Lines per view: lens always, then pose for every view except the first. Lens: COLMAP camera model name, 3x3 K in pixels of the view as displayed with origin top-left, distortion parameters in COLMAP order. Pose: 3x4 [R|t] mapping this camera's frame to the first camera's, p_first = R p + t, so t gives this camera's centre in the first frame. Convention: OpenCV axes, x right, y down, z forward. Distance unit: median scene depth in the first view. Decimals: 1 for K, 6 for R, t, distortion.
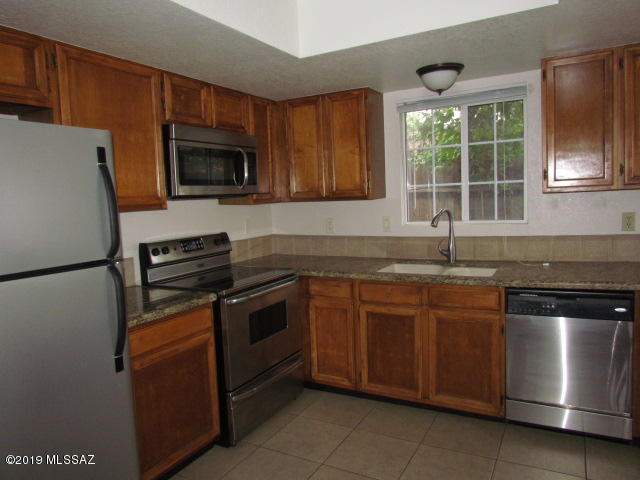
lens RADIAL K [[455.6, 0, 322.6], [0, 455.6, 242.0], [0, 0, 1]] dist [-0.032530, 0.005546]
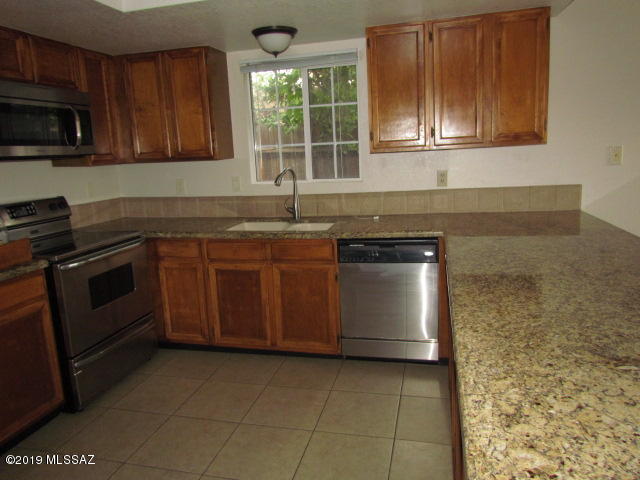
lens RADIAL K [[456.2, 0, 321.8], [0, 456.2, 242.7], [0, 0, 1]] dist [-0.019695, -0.000798]
pose [[0.966436, -0.049529, 0.252089, 0.074362], [0.027677, 0.995602, 0.089504, 0.006386], [-0.255413, -0.079523, 0.963556, -0.059129]]
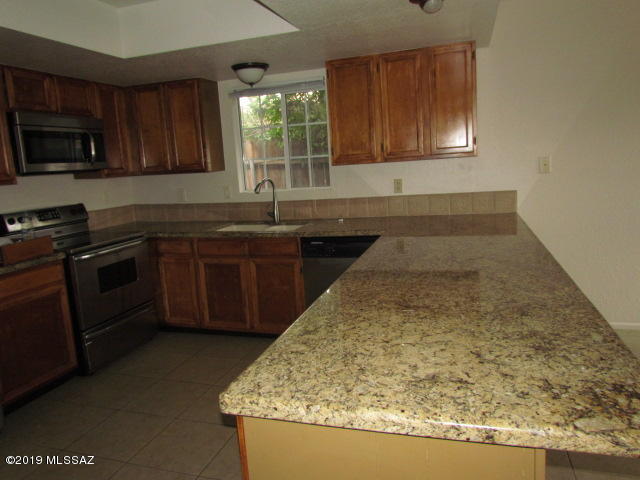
lens RADIAL K [[456.2, 0, 321.8], [0, 456.2, 242.7], [0, 0, 1]] dist [-0.019695, -0.000798]
pose [[0.980943, -0.044805, 0.189060, 0.184035], [0.031959, 0.997002, 0.070461, 0.019404], [-0.191650, -0.063076, 0.979434, -0.281258]]
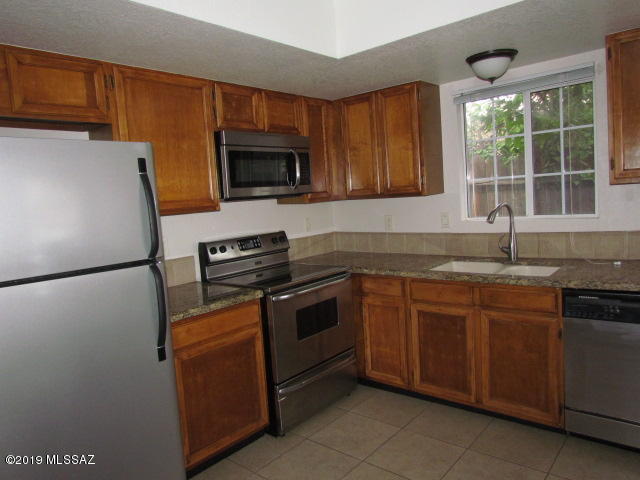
lens RADIAL K [[455.6, 0, 322.6], [0, 455.6, 242.0], [0, 0, 1]] dist [-0.032530, 0.005546]
pose [[0.978930, -0.005910, -0.204113, 0.099199], [0.008484, 0.999895, 0.011739, -0.008173], [0.204022, -0.013224, 0.978877, 0.000505]]
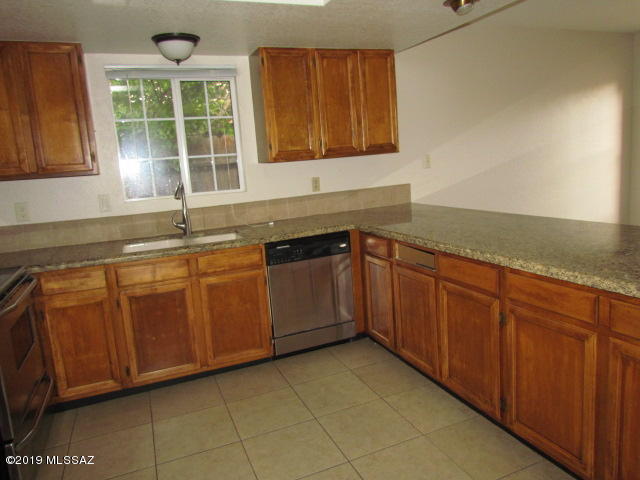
lens RADIAL K [[463.6, 0, 320.0], [0, 463.6, 240.0], [0, 0, 1]] dist [-0.011402, -0.001198]
pose [[0.623100, -0.129734, 0.771308, -0.368779], [0.118267, 0.990437, 0.071050, 0.020706], [-0.773149, 0.046949, 0.632485, 0.125957]]
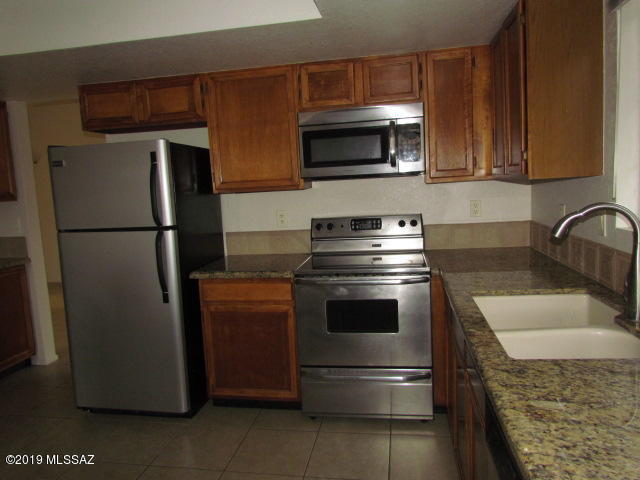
lens RADIAL K [[461.4, 0, 317.6], [0, 461.4, 241.1], [0, 0, 1]] dist [-0.036596, 0.042327]
pose [[0.320207, 0.139231, -0.937060, 0.671726], [-0.057284, 0.990177, 0.127548, -0.084156], [0.945614, 0.012837, 0.325037, 0.595122]]
